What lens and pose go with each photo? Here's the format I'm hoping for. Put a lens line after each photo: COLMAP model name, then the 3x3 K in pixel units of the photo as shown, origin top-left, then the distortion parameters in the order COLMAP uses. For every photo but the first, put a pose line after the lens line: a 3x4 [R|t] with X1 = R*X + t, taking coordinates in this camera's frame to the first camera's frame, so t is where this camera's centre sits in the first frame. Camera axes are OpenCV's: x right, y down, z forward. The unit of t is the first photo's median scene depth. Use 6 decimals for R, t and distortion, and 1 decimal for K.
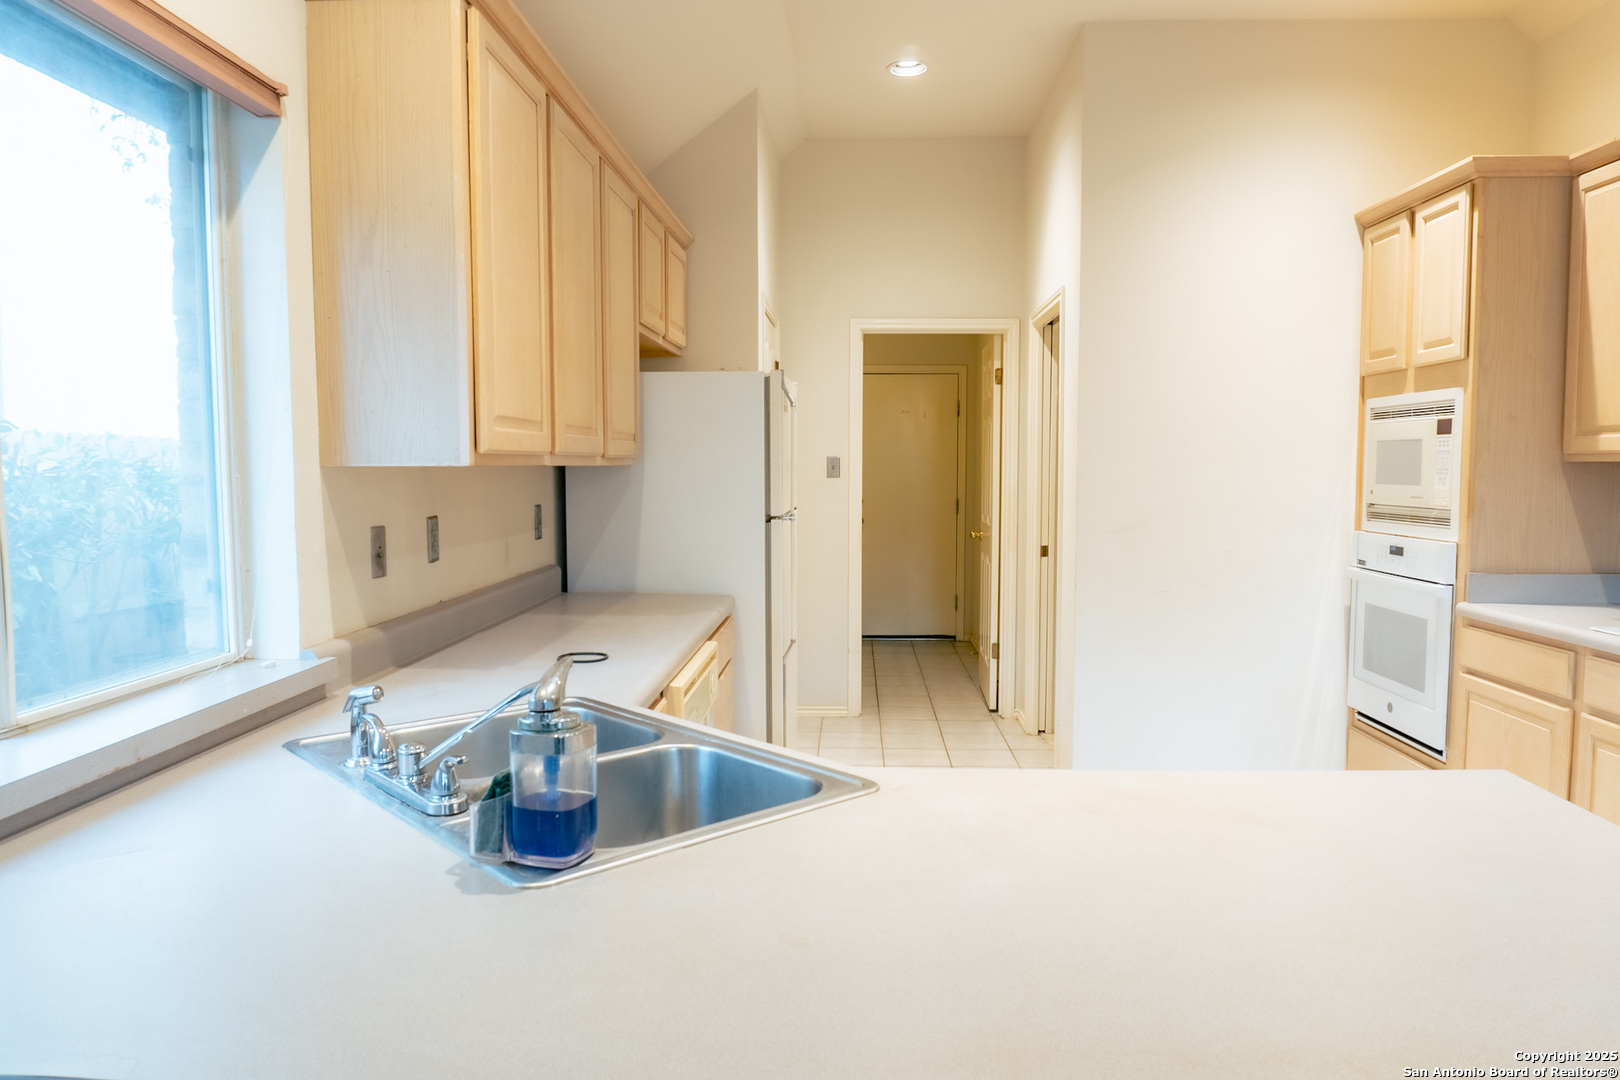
lens RADIAL K [[1125.4, 0, 812.3], [0, 1125.4, 535.2], [0, 0, 1]] dist [-0.000701, -0.003325]
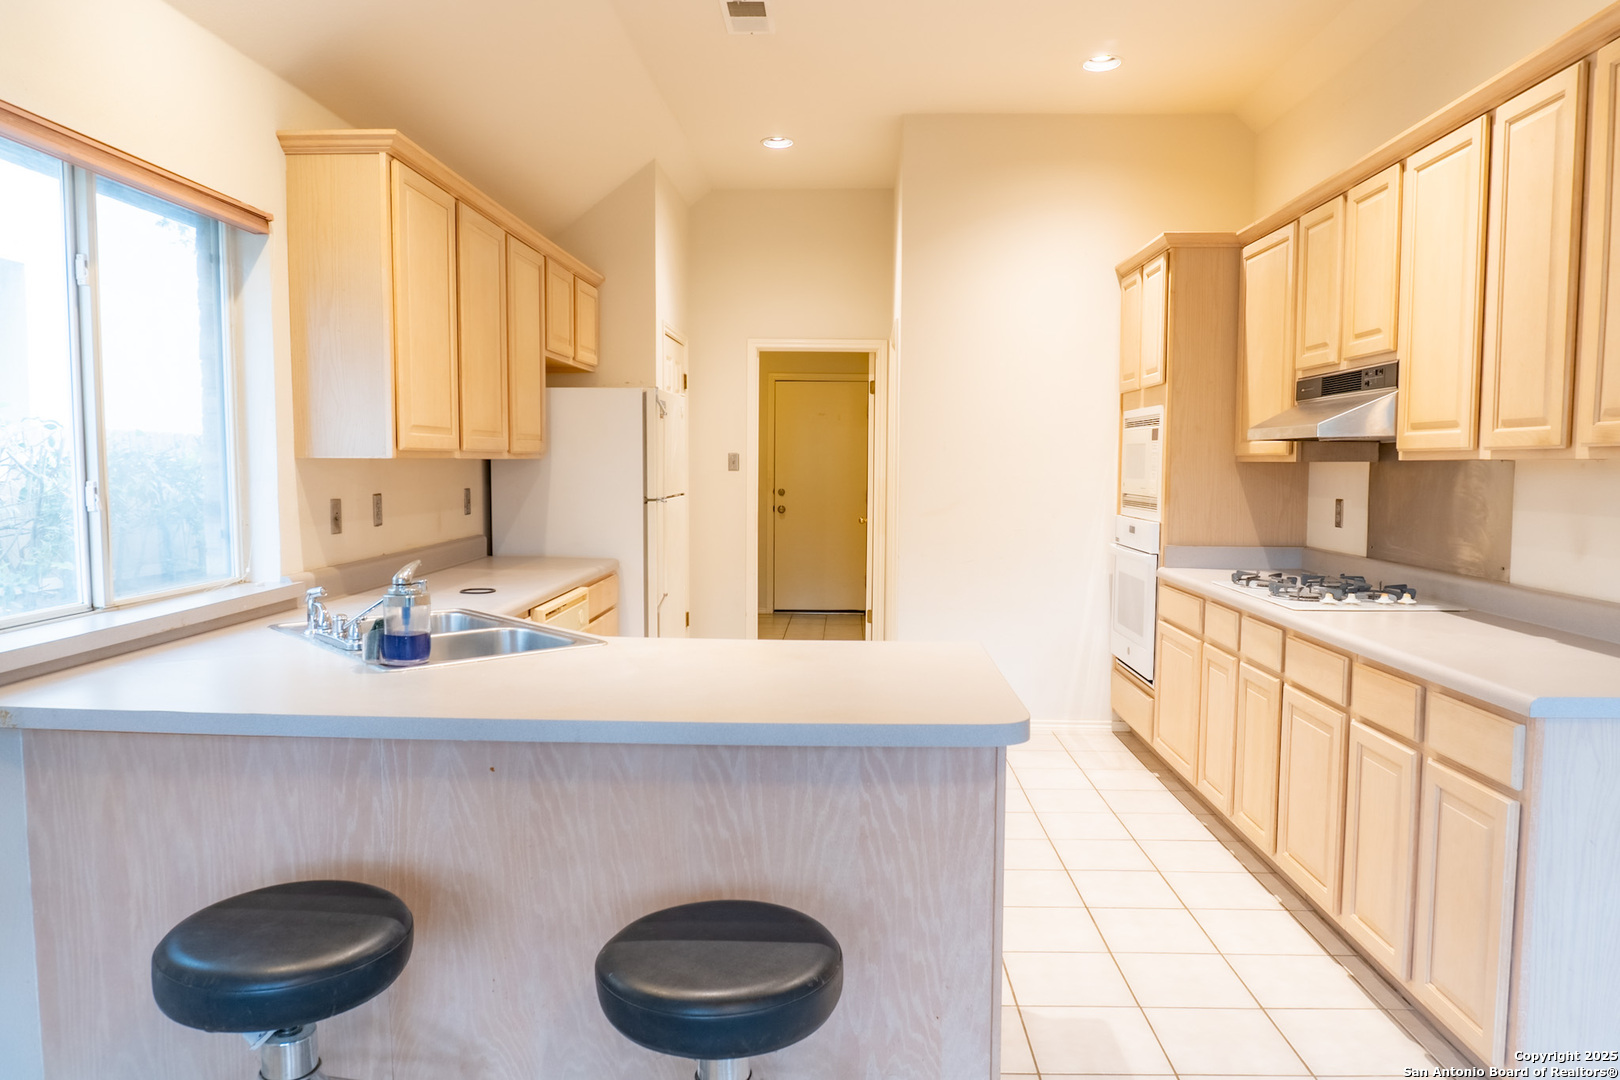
lens RADIAL K [[1126.1, 0, 810.0], [0, 1126.1, 540.0], [0, 0, 1]] dist [0.004139, 0.001281]
pose [[0.999969, 0.007769, -0.001207, 0.177889], [-0.007759, 0.999938, 0.007996, 0.021973], [0.001269, -0.007986, 0.999967, -0.356158]]
